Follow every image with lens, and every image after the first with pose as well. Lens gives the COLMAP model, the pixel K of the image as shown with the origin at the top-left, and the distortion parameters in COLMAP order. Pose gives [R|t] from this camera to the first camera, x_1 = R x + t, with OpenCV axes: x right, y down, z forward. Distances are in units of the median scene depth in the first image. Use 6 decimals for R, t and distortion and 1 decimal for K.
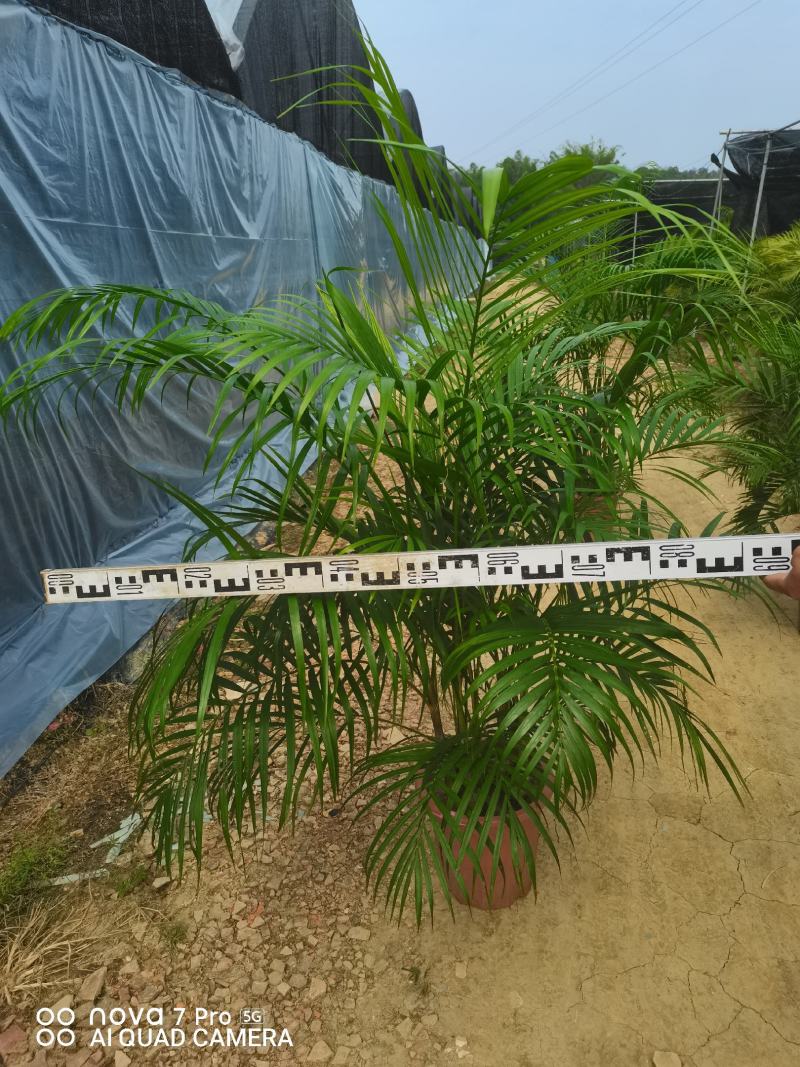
lens RADIAL K [[869.9, 0, 400.0], [0, 869.9, 533.5], [0, 0, 1]] dist [0.010126, -0.000466]
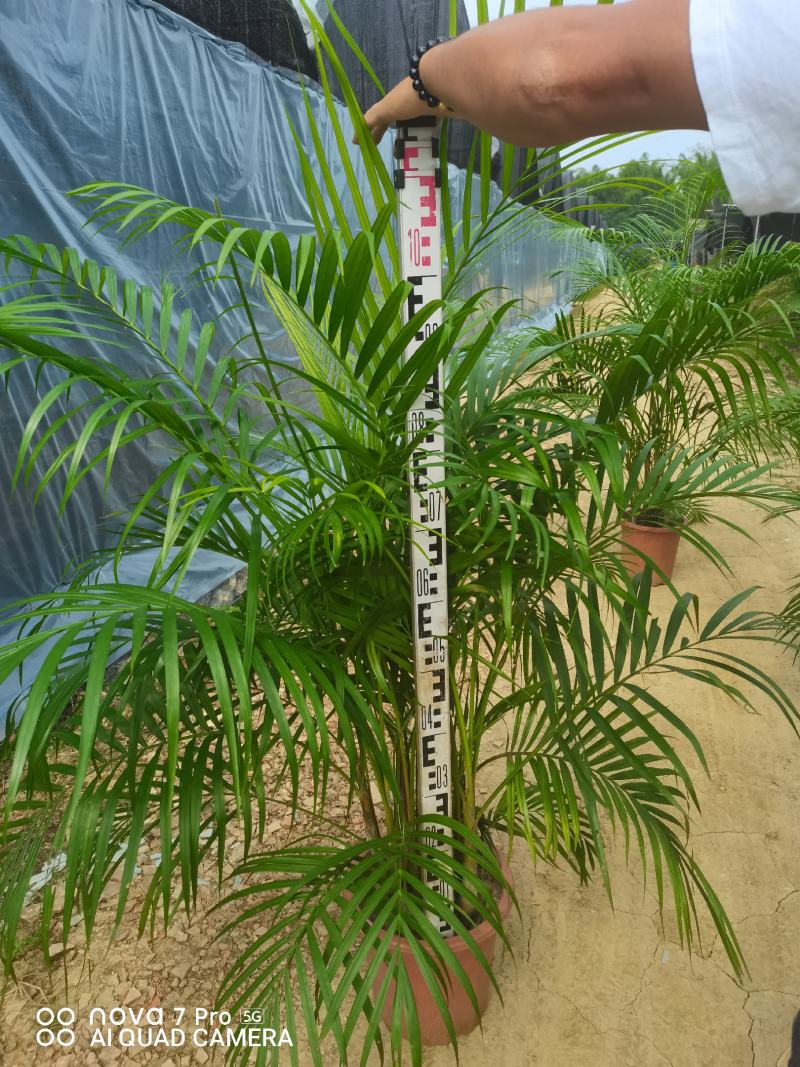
lens RADIAL K [[869.9, 0, 400.0], [0, 869.9, 533.5], [0, 0, 1]] dist [0.010126, -0.000466]
pose [[0.990923, 0.067368, -0.116331, 0.073449], [-0.067631, 0.997709, 0.001692, -0.018606], [0.116179, 0.006191, 0.993209, 0.101062]]
